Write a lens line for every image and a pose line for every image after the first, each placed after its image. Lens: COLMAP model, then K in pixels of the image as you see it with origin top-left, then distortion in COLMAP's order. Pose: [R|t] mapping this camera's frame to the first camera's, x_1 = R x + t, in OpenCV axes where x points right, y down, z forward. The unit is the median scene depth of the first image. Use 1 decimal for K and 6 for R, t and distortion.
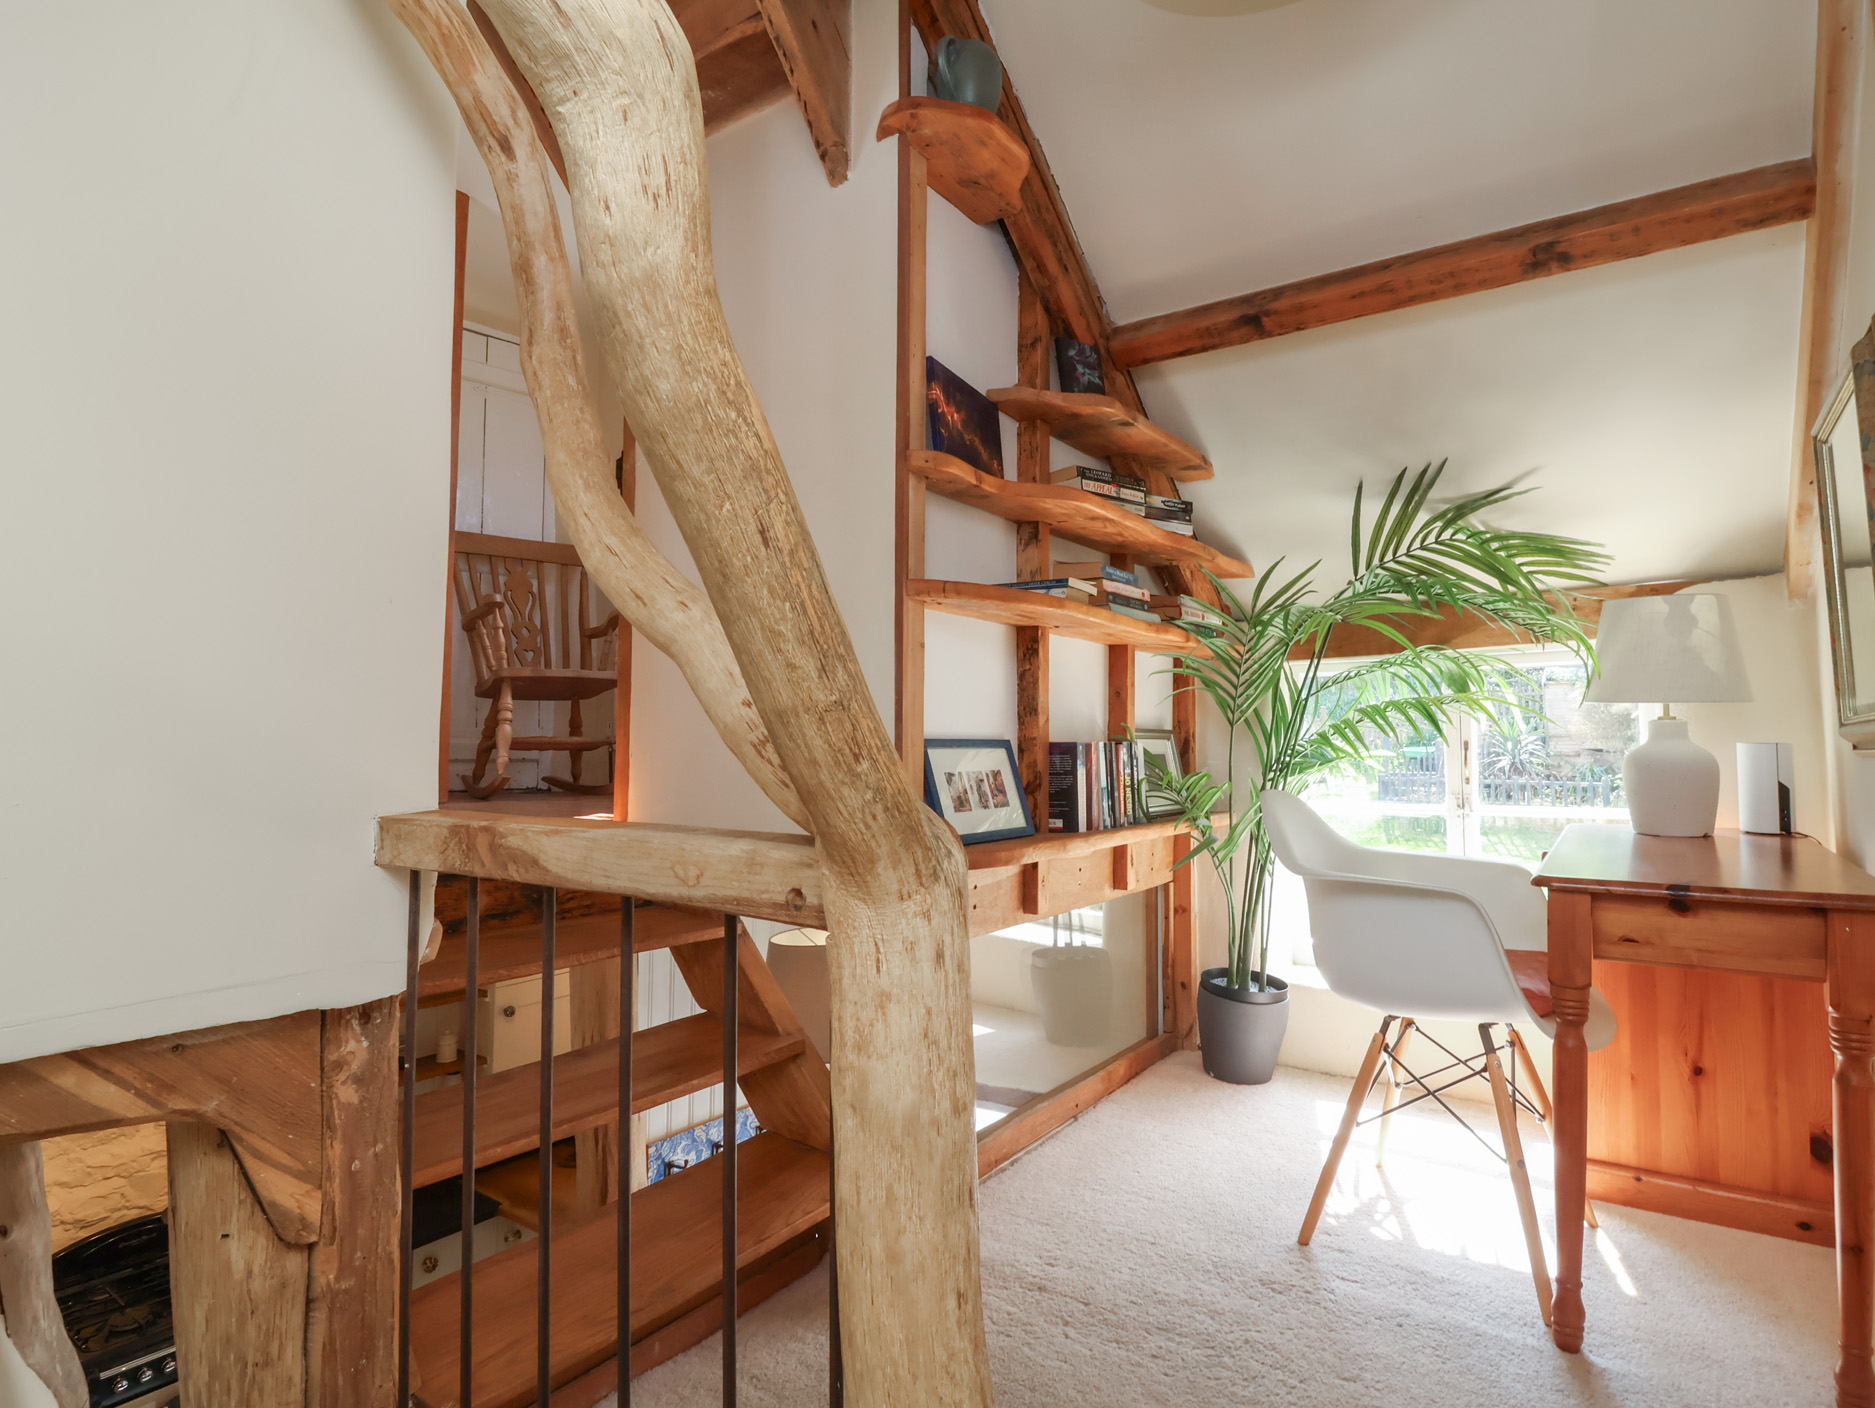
lens RADIAL K [[1016.3, 0, 936.5], [0, 1016.3, 695.8], [0, 0, 1]] dist [0.003863, -0.011075]
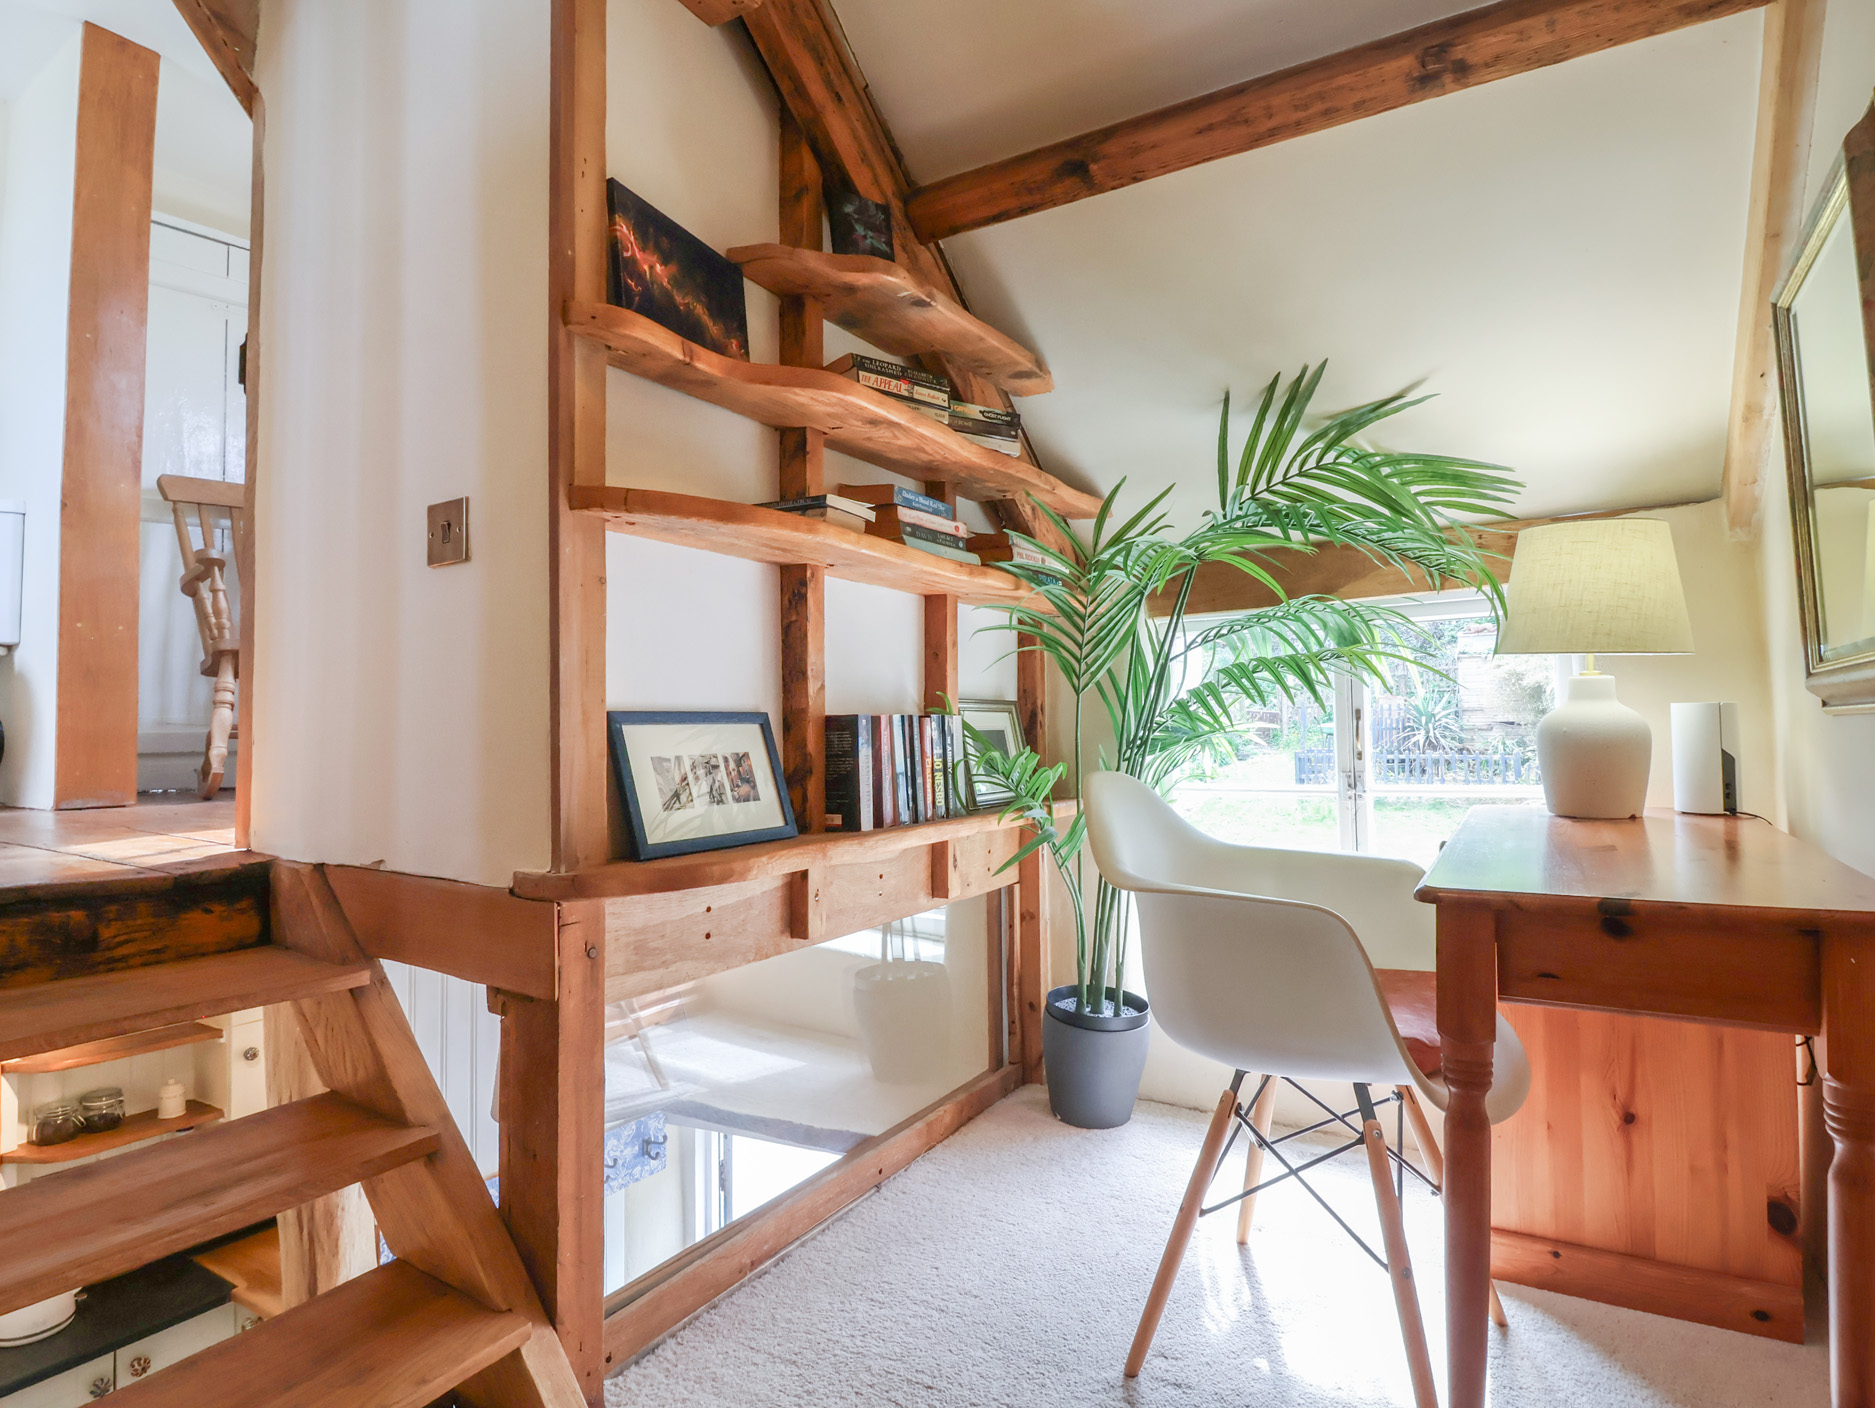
lens RADIAL K [[1016.3, 0, 945.0], [0, 1016.3, 698.3], [0, 0, 1]] dist [0.003863, -0.011075]
pose [[0.997485, -0.013772, 0.069534, 0.152818], [0.012535, 0.999756, 0.018194, 0.020368], [-0.069768, -0.017277, 0.997414, 0.229670]]
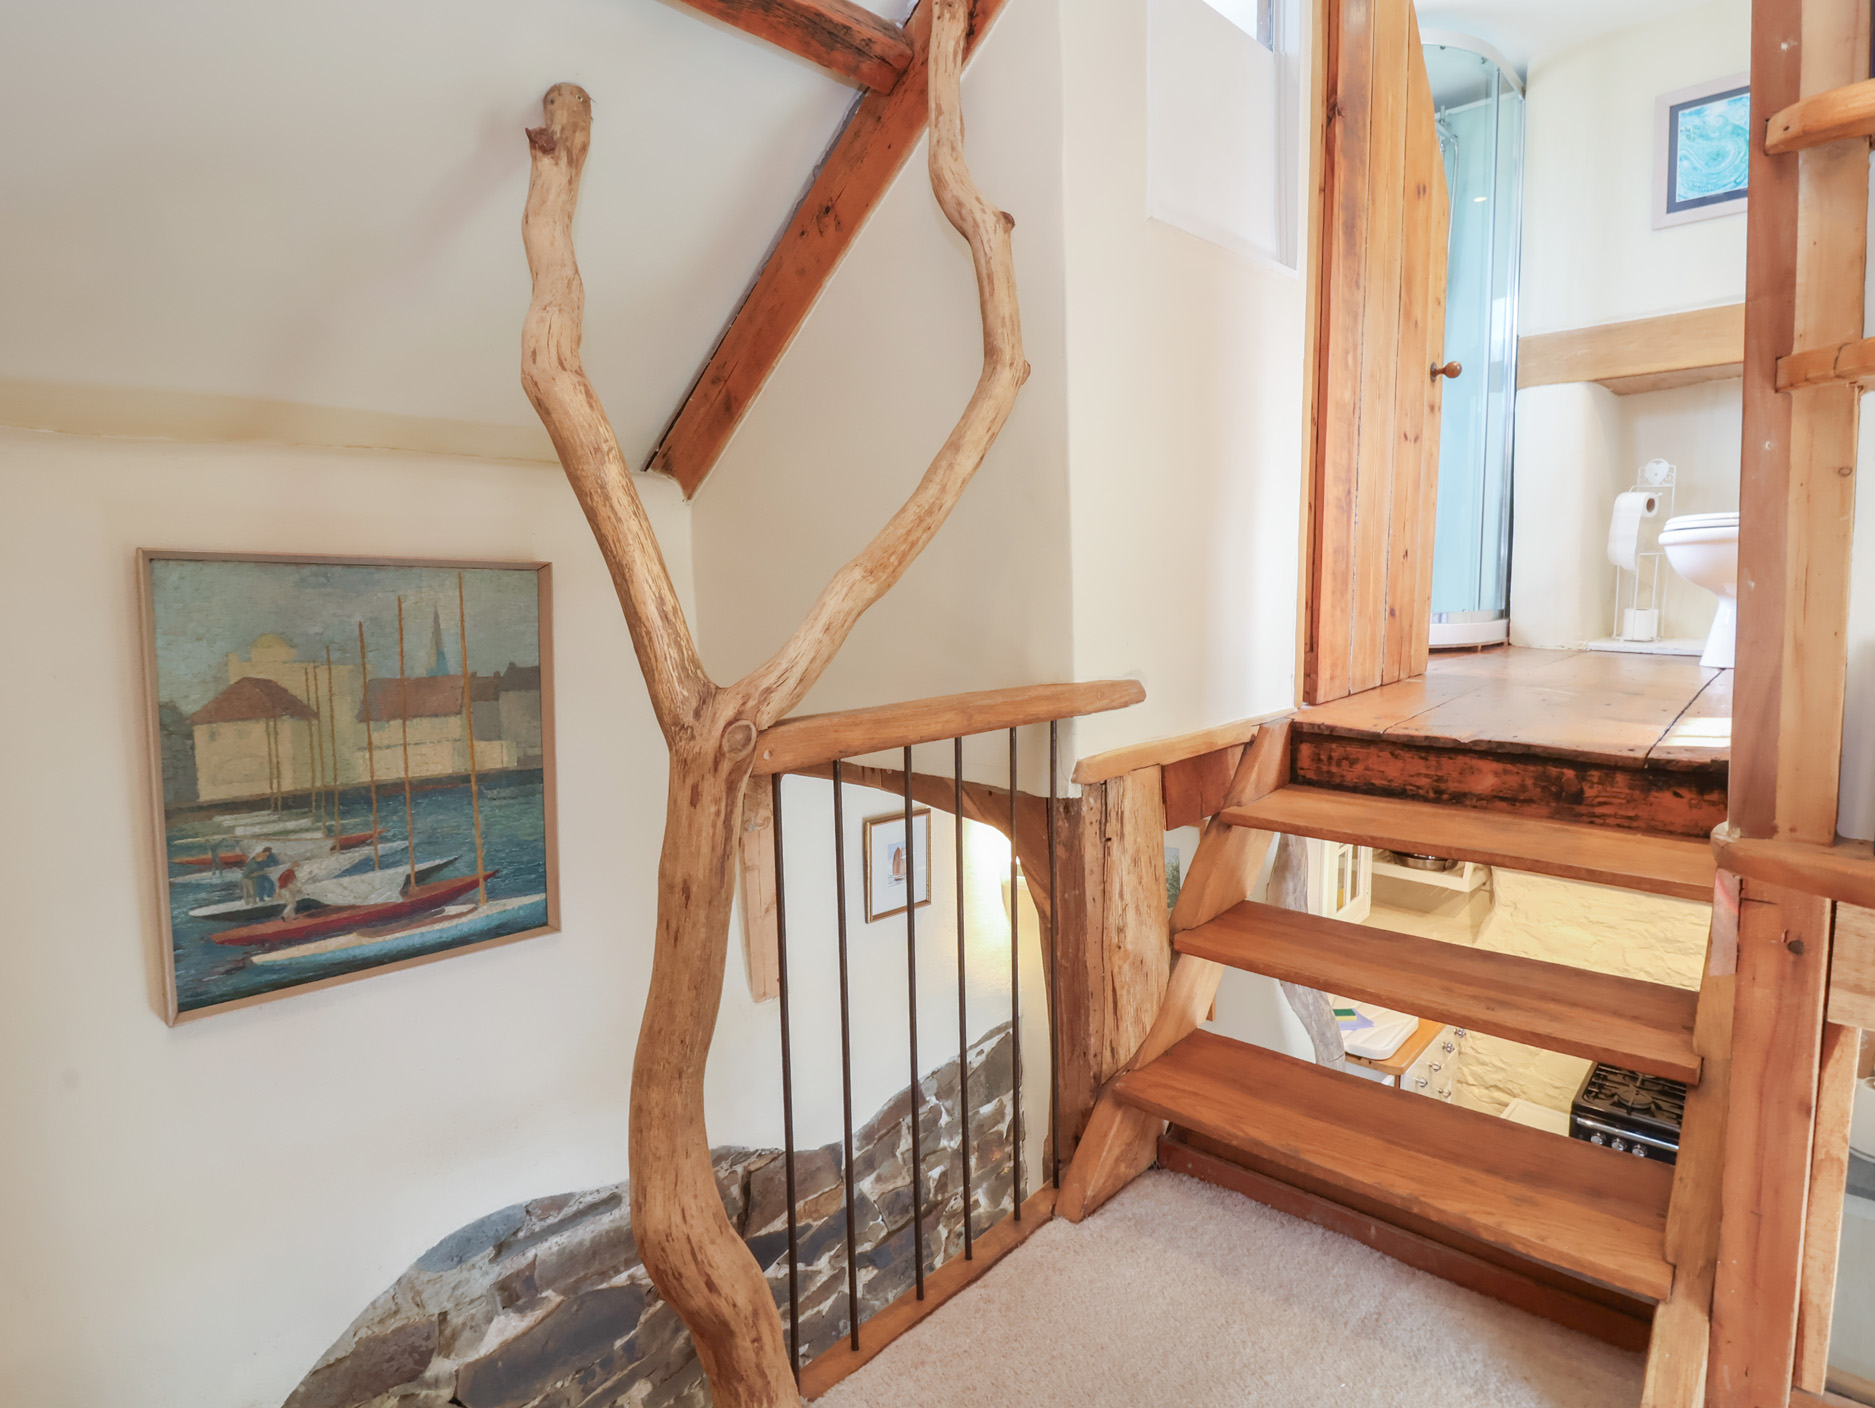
lens RADIAL K [[1016.3, 0, 938.9], [0, 1016.3, 686.7], [0, 0, 1]] dist [0.003863, -0.011075]
pose [[-0.125654, 0.100525, -0.986968, 0.505363], [0.069983, 0.993273, 0.092258, -0.016917], [0.989603, -0.057478, -0.131843, 0.510602]]
